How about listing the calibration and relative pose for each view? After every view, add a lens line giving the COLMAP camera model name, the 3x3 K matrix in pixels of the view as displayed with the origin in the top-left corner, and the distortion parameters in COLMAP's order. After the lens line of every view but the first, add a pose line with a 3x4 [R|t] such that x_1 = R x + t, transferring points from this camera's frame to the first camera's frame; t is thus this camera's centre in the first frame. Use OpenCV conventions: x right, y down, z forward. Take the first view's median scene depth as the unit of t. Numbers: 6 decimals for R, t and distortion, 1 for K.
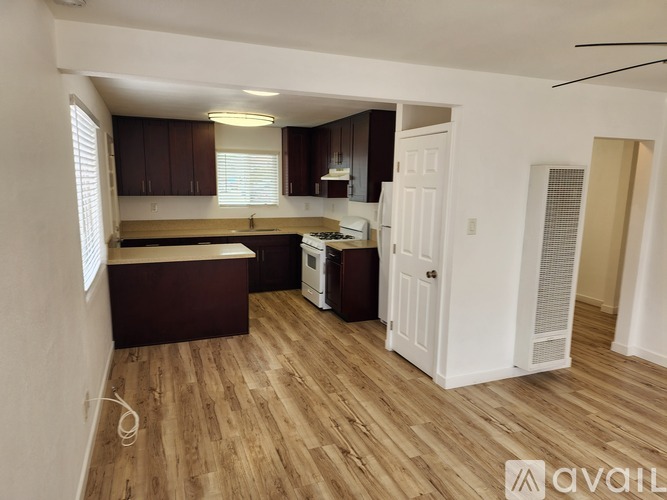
lens RADIAL K [[449.5, 0, 333.5], [0, 449.5, 250.0], [0, 0, 1]] dist [0.094706, -0.076294]
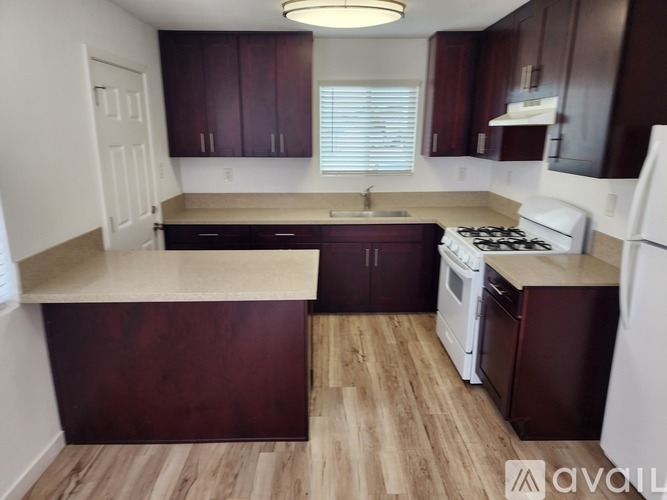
lens RADIAL K [[449.5, 0, 333.5], [0, 449.5, 250.0], [0, 0, 1]] dist [0.094706, -0.076294]
pose [[0.933891, 0.076655, -0.349244, -0.000034], [-0.041470, 0.993378, 0.107142, -0.069667], [0.355145, -0.085576, 0.930886, 0.481402]]
